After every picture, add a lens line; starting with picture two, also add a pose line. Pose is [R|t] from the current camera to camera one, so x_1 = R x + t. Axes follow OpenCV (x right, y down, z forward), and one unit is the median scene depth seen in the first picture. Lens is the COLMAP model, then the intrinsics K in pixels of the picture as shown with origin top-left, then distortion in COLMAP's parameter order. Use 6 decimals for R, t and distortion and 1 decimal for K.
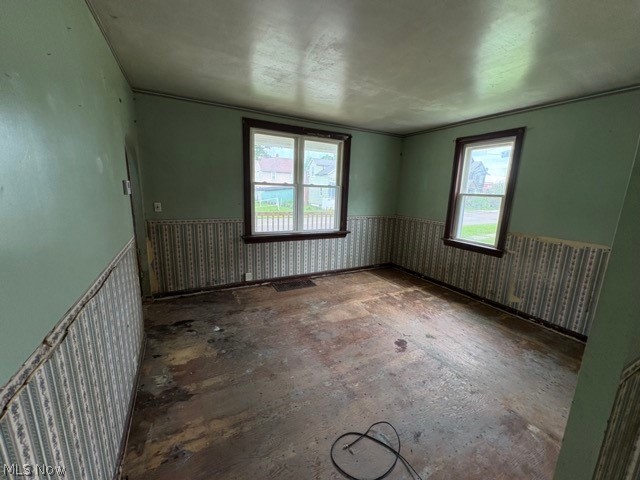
lens RADIAL K [[255.3, 0, 320.0], [0, 255.3, 240.0], [0, 0, 1]] dist [-0.001846, -0.000236]
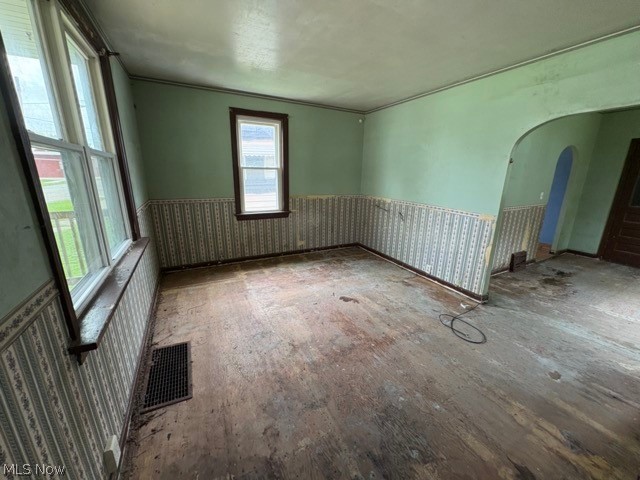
lens RADIAL K [[255.3, 0, 320.0], [0, 255.3, 240.0], [0, 0, 1]] dist [-0.001846, -0.000236]
pose [[0.003479, -0.285753, 0.958297, -0.599300], [0.179912, 0.942845, 0.280492, -0.164749], [-0.983677, 0.171433, 0.054690, 0.831907]]
